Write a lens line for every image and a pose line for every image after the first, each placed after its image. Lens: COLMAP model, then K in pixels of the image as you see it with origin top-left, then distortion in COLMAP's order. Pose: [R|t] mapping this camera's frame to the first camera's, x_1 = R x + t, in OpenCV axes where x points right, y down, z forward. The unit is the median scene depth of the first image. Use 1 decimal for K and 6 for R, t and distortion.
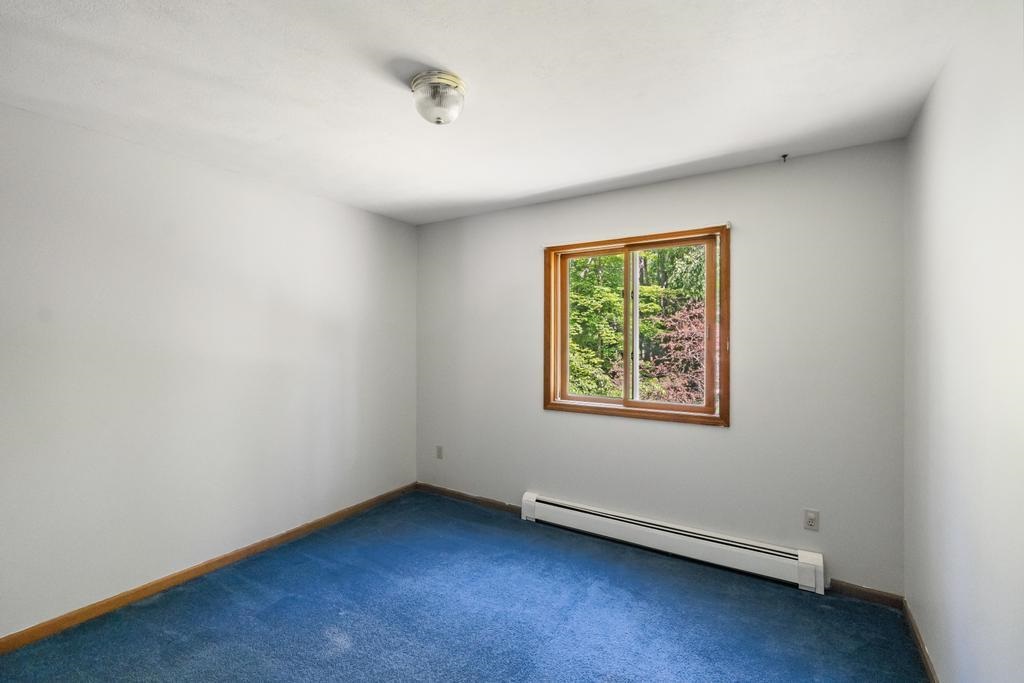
lens RADIAL K [[450.1, 0, 509.7], [0, 450.1, 340.5], [0, 0, 1]] dist [-0.002118, 0.001175]
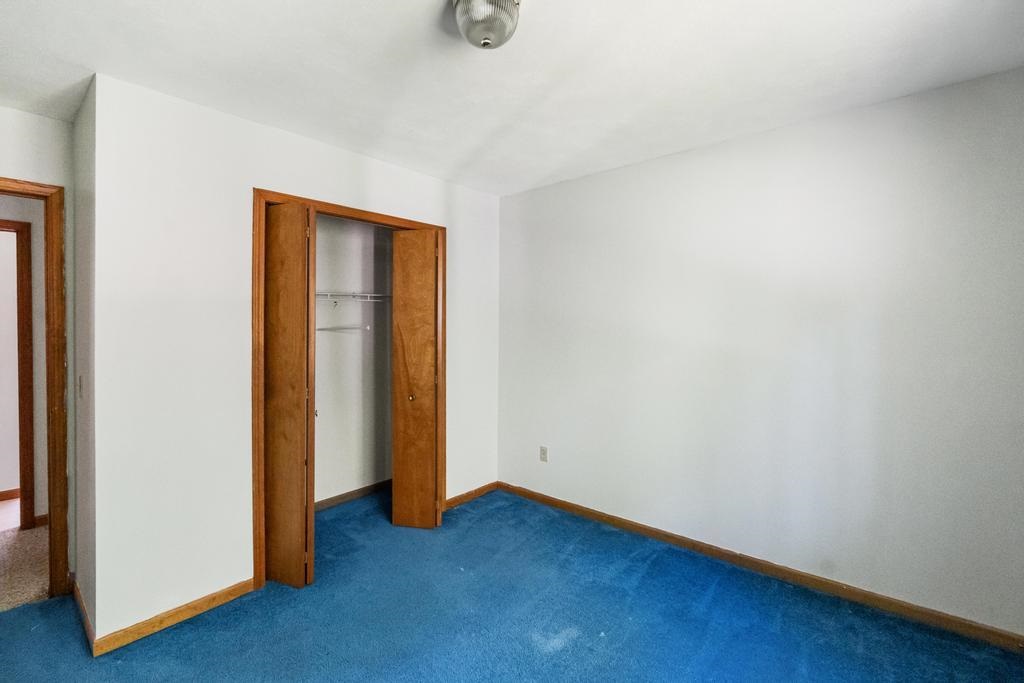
lens RADIAL K [[450.1, 0, 522.9], [0, 450.1, 324.5], [0, 0, 1]] dist [-0.002118, 0.001175]
pose [[-0.138385, -0.006298, -0.990359, 0.215216], [0.005486, 0.999960, -0.007125, 0.002335], [0.990363, -0.006419, -0.138344, 0.399704]]
